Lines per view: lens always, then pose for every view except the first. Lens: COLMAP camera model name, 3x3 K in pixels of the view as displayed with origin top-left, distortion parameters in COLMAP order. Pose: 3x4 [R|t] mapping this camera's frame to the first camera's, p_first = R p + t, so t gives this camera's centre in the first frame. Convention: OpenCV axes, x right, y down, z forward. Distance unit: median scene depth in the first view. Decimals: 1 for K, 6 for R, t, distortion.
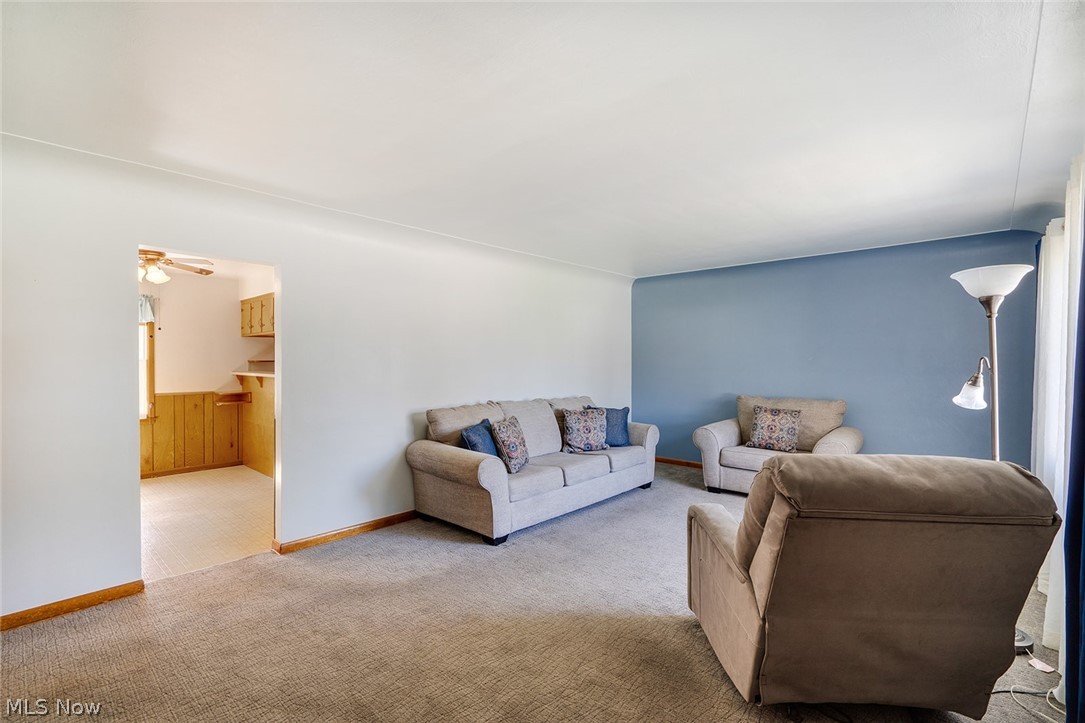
lens RADIAL K [[493.8, 0, 542.5], [0, 493.8, 361.5], [0, 0, 1]] dist [-0.000688, -0.000009]
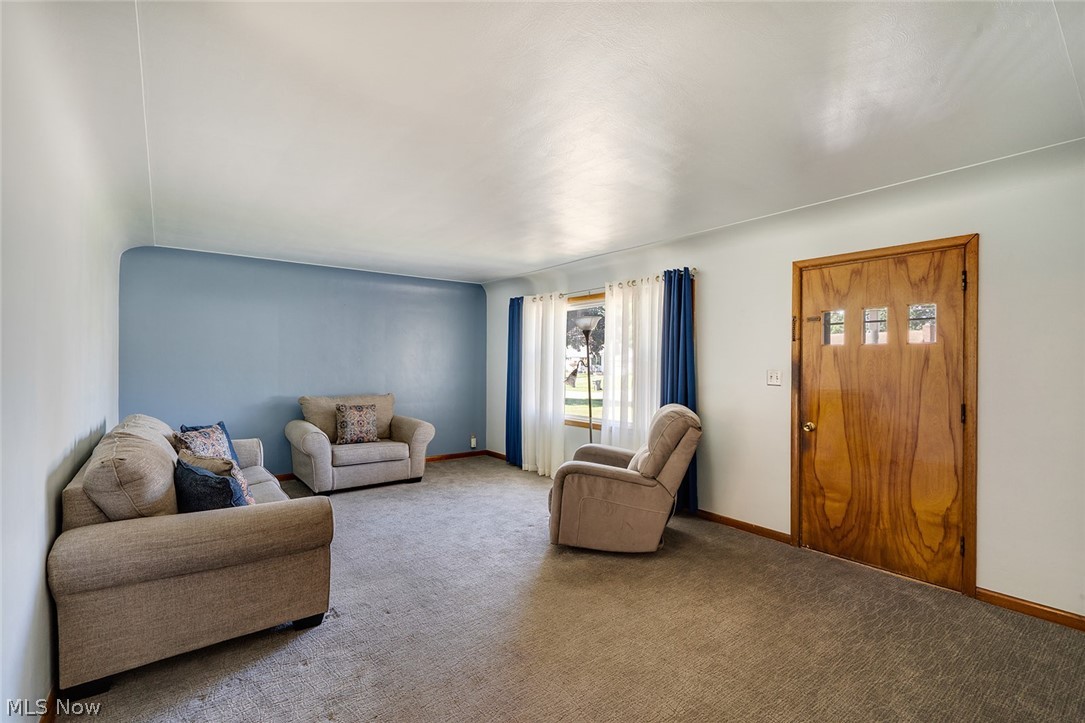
lens RADIAL K [[496.3, 0, 536.3], [0, 496.3, 350.3], [0, 0, 1]] dist [-0.002062, -0.000386]
pose [[0.170489, 0.023071, 0.985089, -0.565179], [-0.001751, 0.999731, -0.023111, -0.001975], [-0.985358, 0.002216, 0.170484, 0.430571]]
